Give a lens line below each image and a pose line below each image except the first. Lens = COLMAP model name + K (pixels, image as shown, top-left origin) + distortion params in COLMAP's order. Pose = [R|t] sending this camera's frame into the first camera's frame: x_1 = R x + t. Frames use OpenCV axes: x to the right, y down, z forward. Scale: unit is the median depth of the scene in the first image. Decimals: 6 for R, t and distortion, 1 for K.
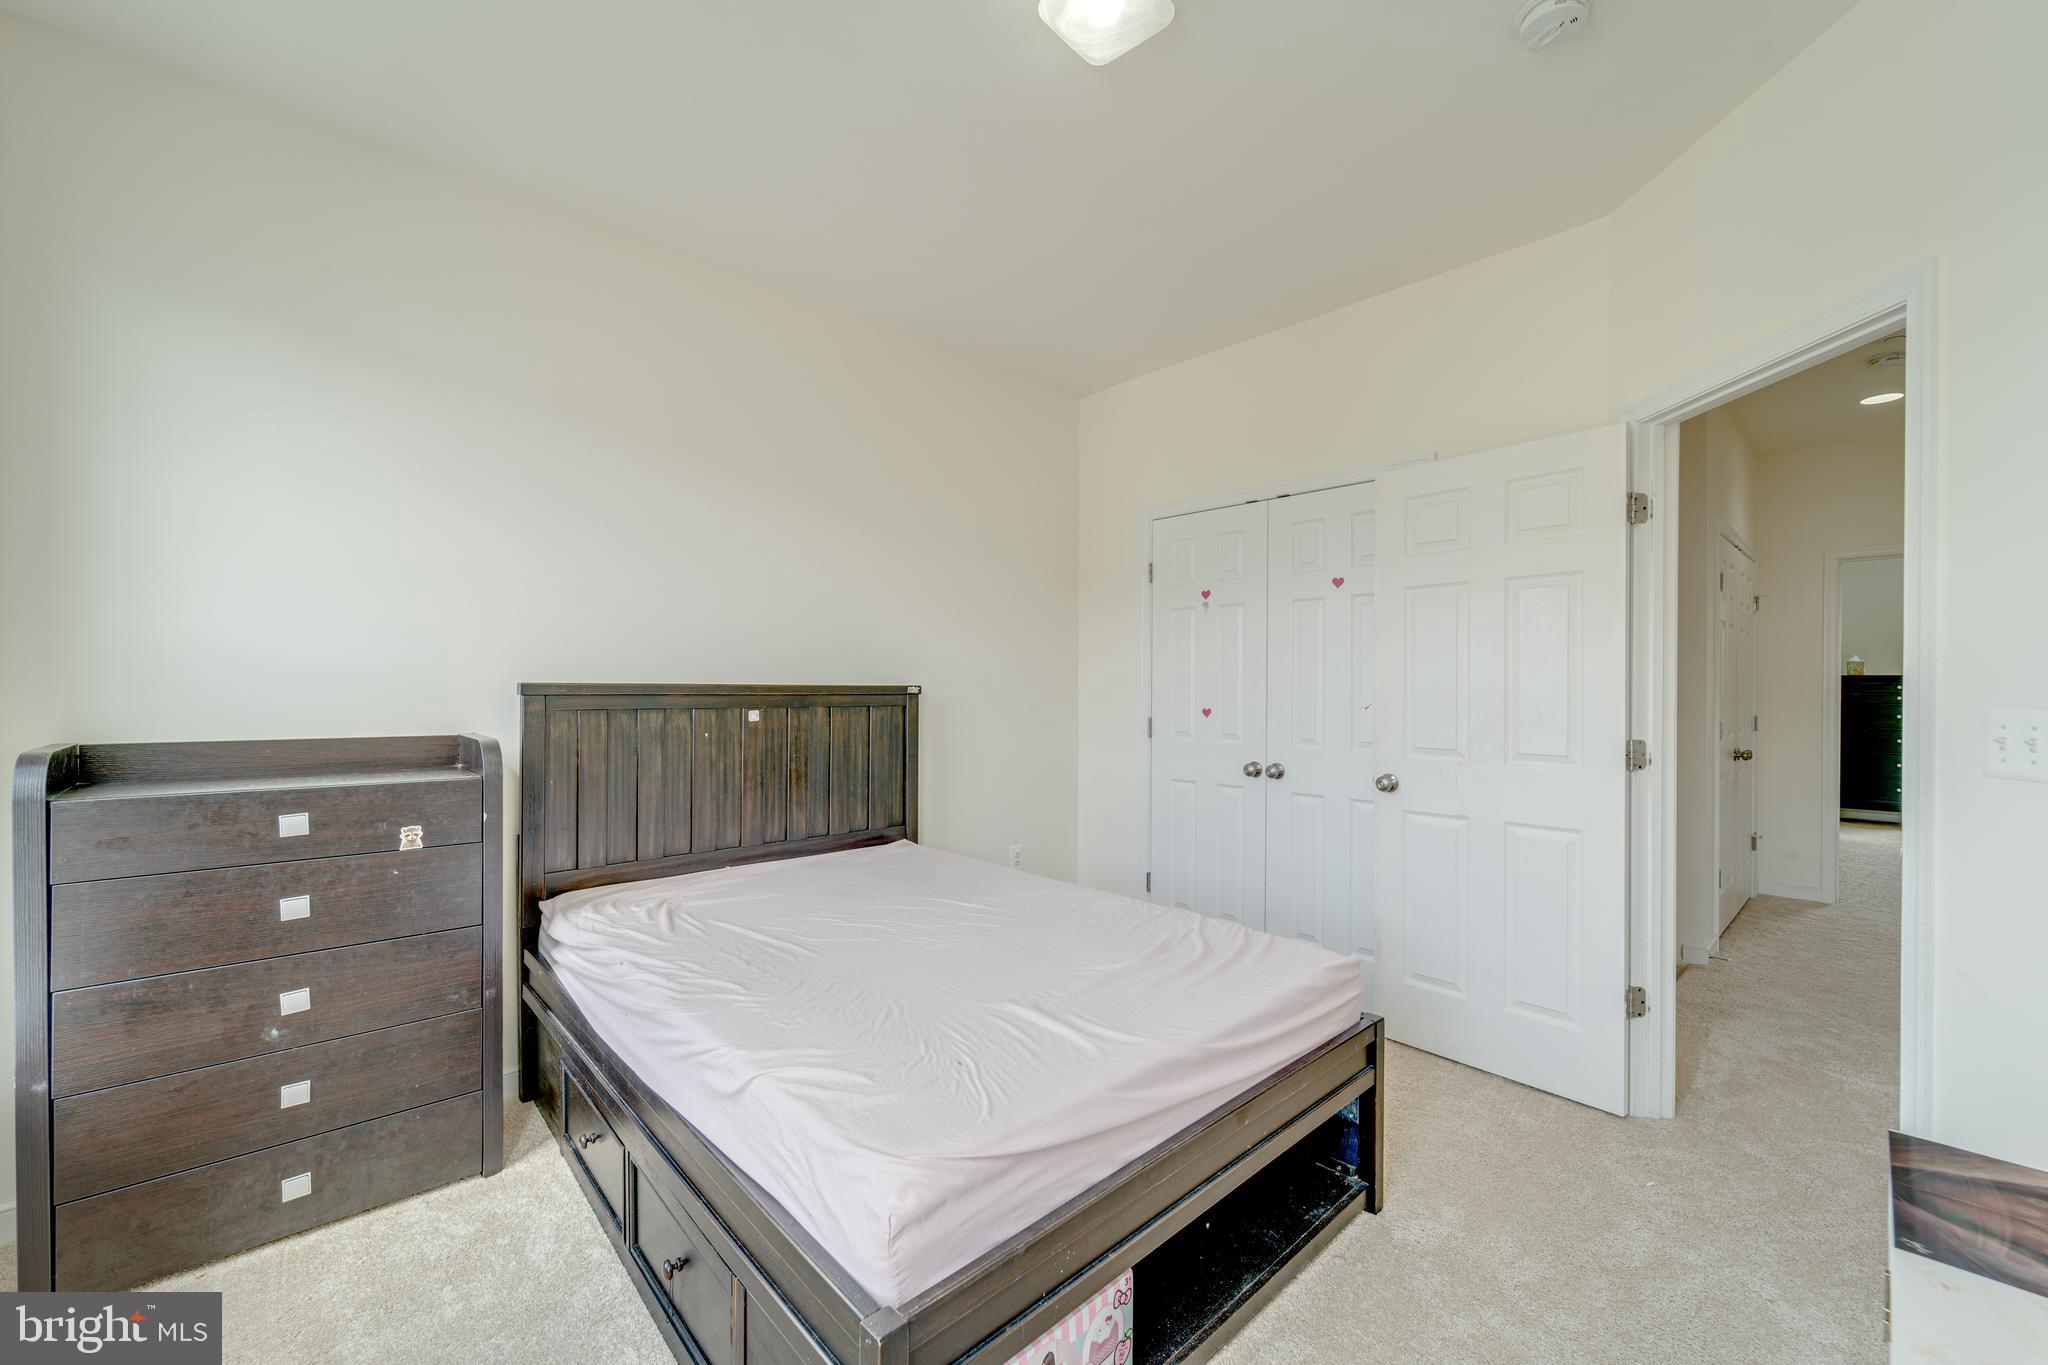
lens RADIAL K [[818.5, 0, 1029.5], [0, 818.5, 682.7], [0, 0, 1]] dist [0.003325, -0.001856]
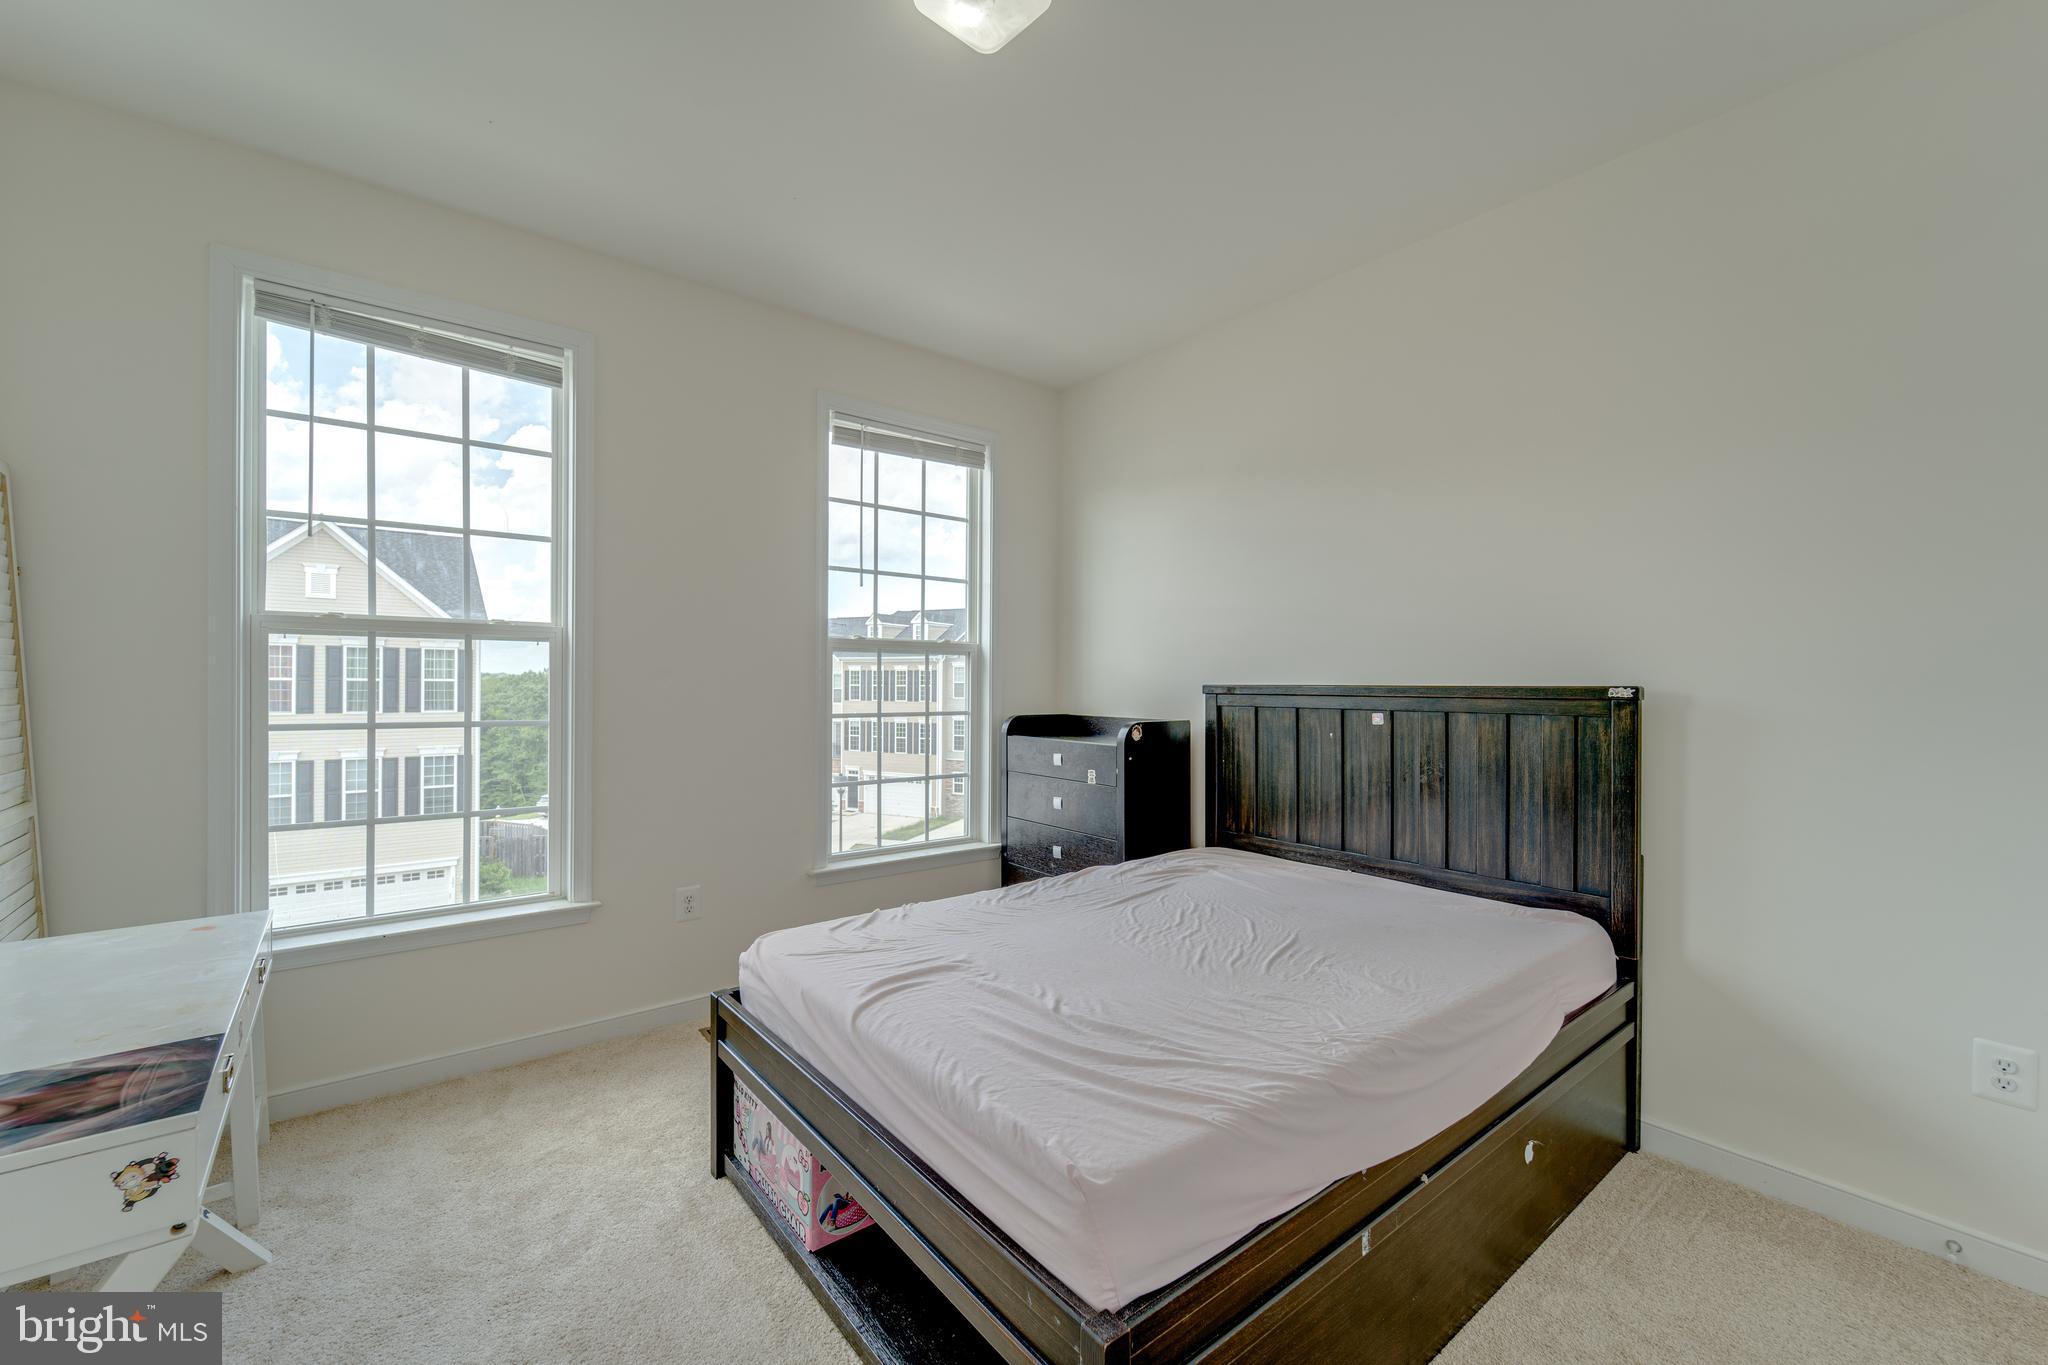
lens RADIAL K [[818.5, 0, 1015.6], [0, 818.5, 681.1], [0, 0, 1]] dist [0.003325, -0.001856]
pose [[-0.084858, -0.013670, -0.996299, 0.672766], [-0.001373, 0.999907, -0.013603, 0.011211], [0.996392, 0.000213, -0.084869, 0.710610]]
